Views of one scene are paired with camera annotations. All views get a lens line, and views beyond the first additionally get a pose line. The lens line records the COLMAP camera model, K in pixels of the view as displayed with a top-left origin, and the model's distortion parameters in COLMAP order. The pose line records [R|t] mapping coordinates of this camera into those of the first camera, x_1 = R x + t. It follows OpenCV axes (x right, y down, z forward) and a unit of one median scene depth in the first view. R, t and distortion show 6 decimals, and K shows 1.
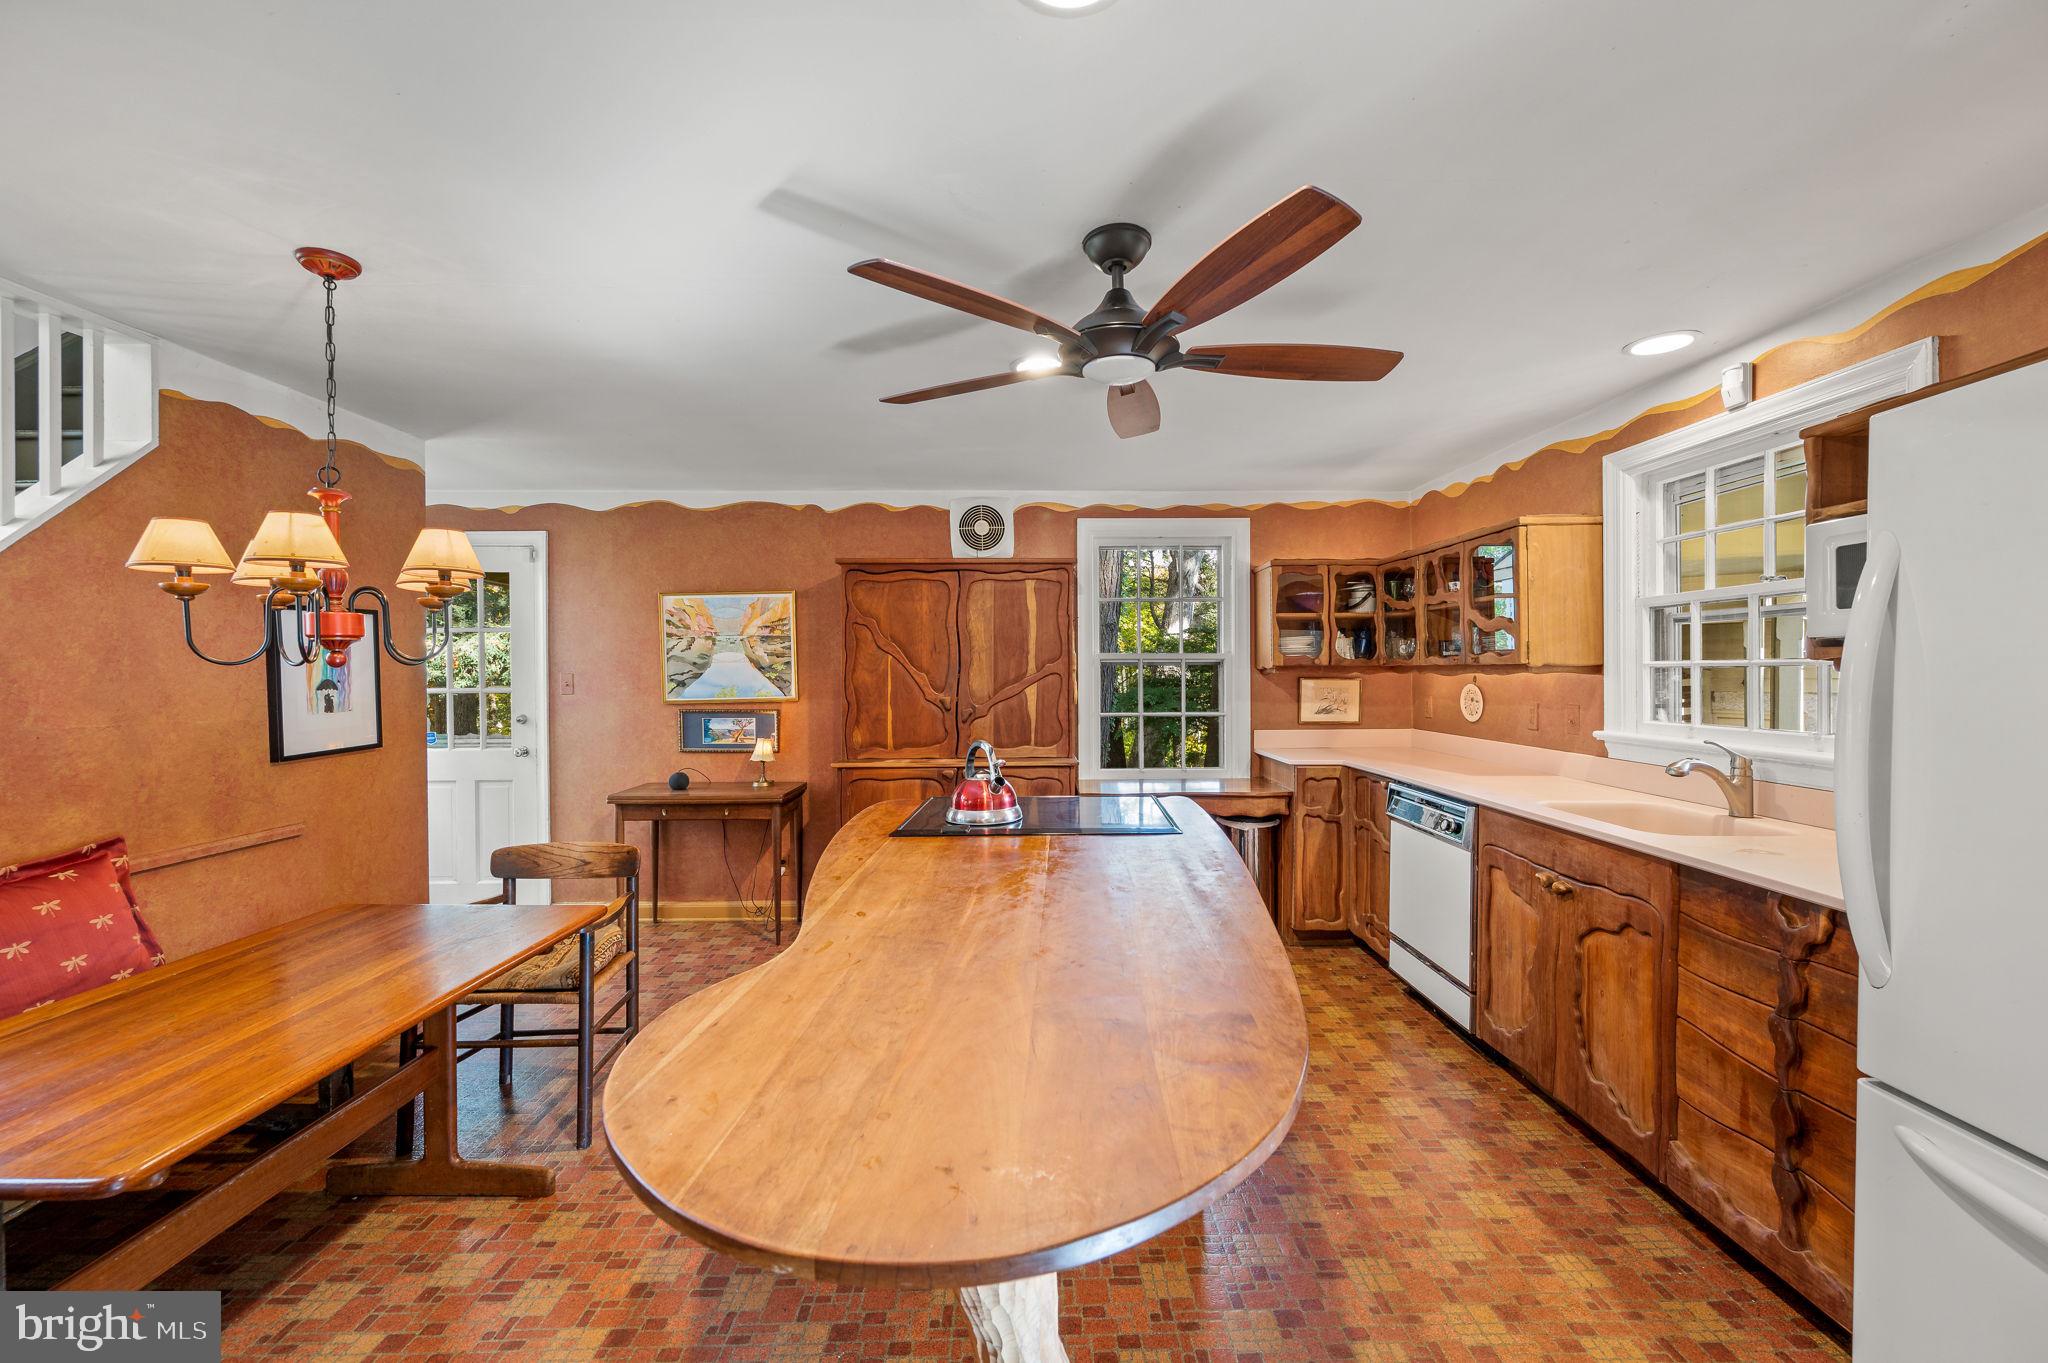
lens RADIAL K [[801.4, 0, 1019.9], [0, 801.4, 680.1], [0, 0, 1]] dist [0.000591, -0.000058]
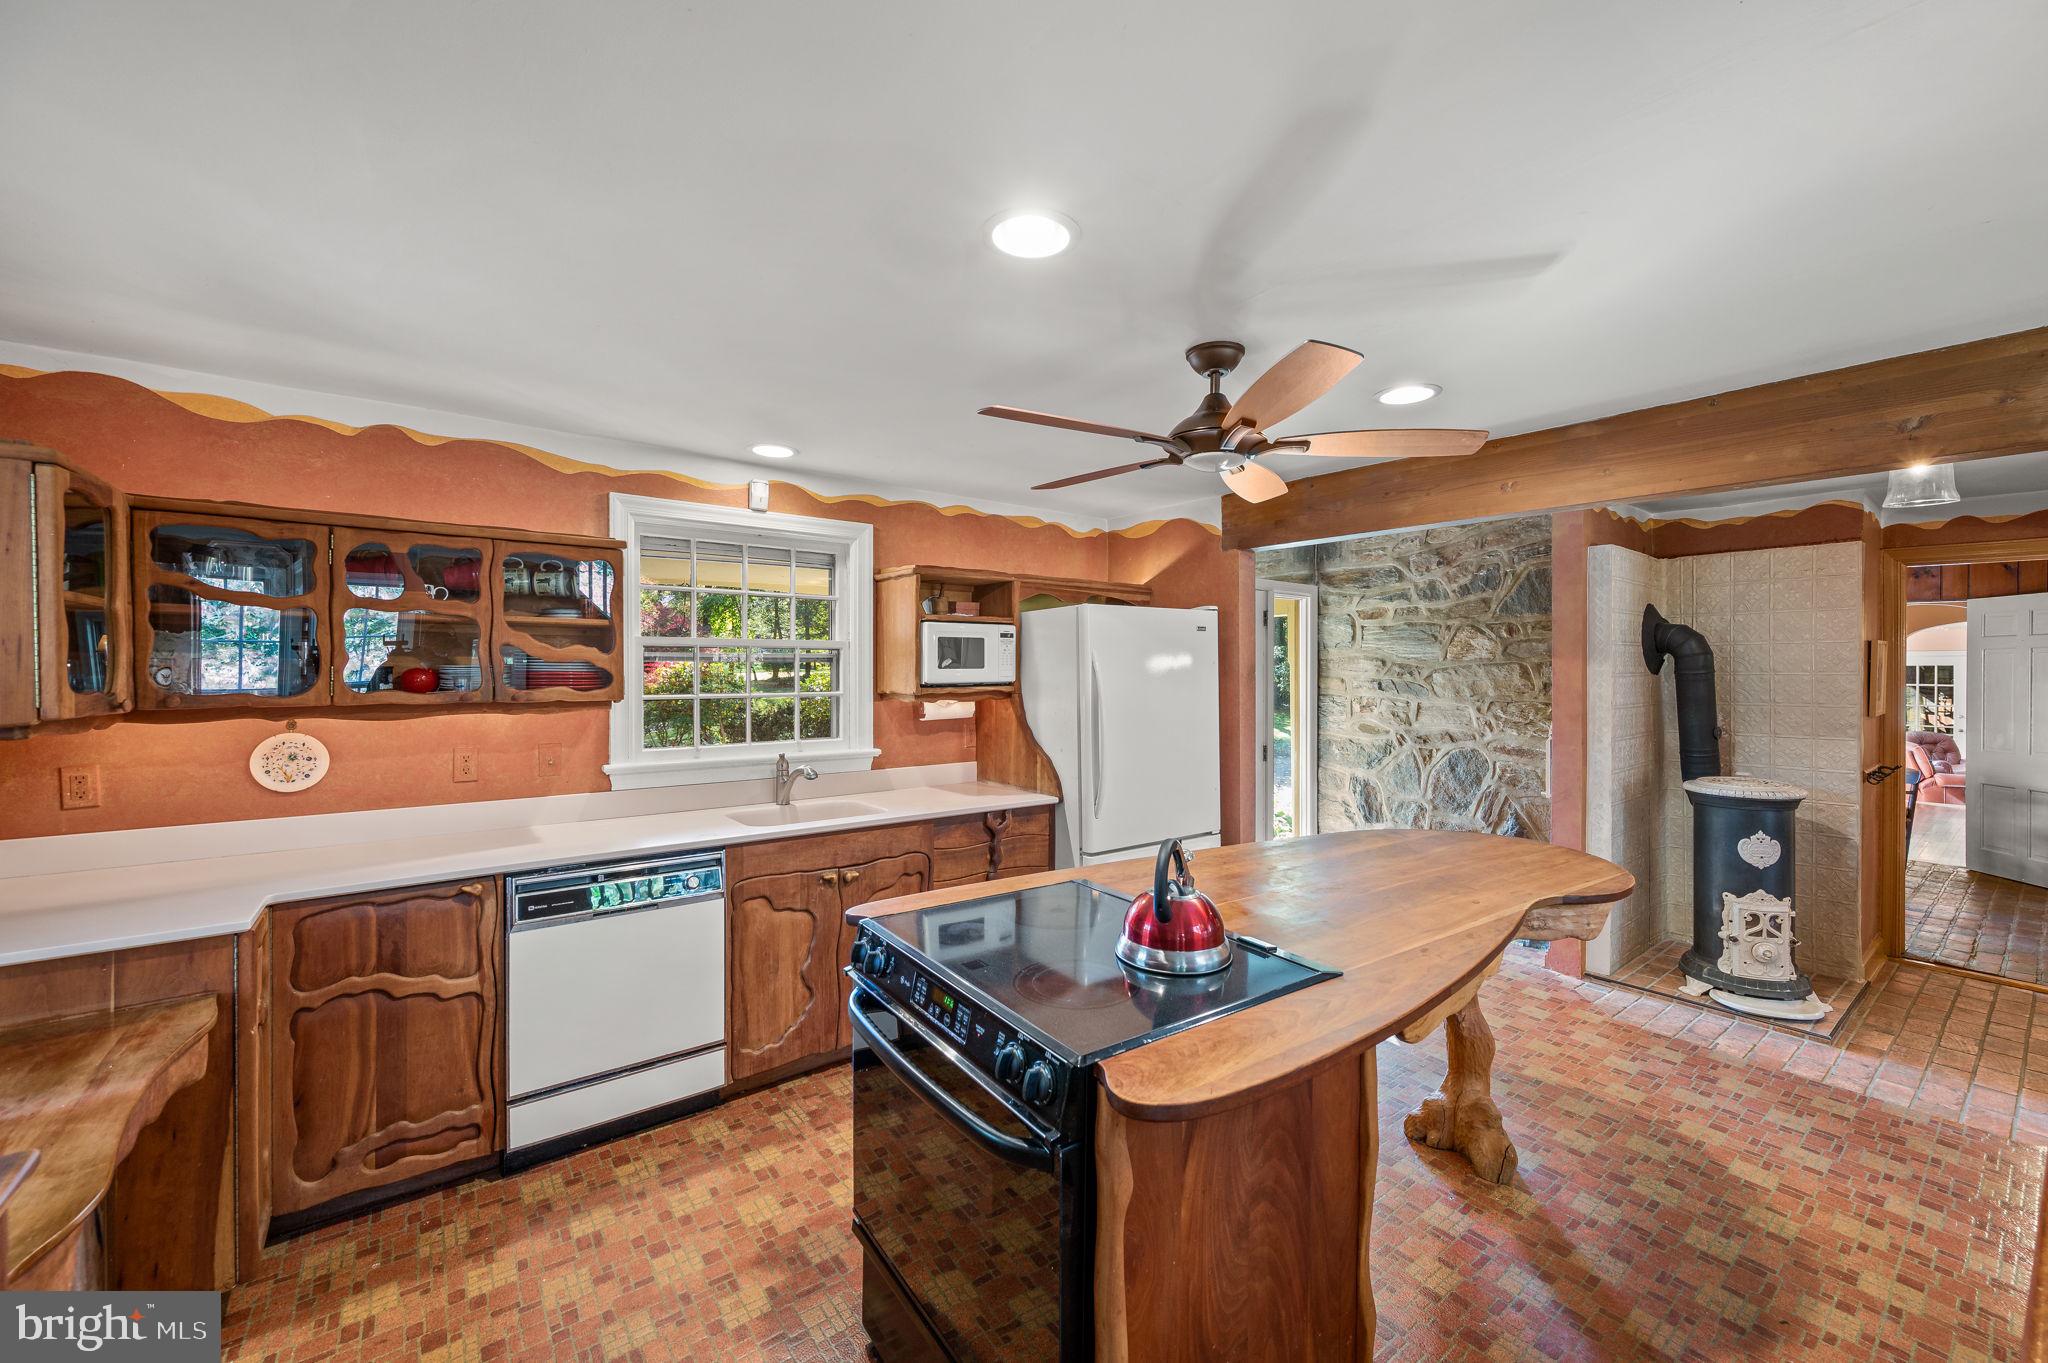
lens RADIAL K [[801.4, 0, 1019.9], [0, 801.4, 680.1], [0, 0, 1]] dist [0.000591, -0.000058]
pose [[-0.581323, -0.002115, 0.813670, -0.410294], [0.011852, 0.999869, 0.011067, -0.050958], [-0.813587, 0.016077, -0.581221, 1.220850]]
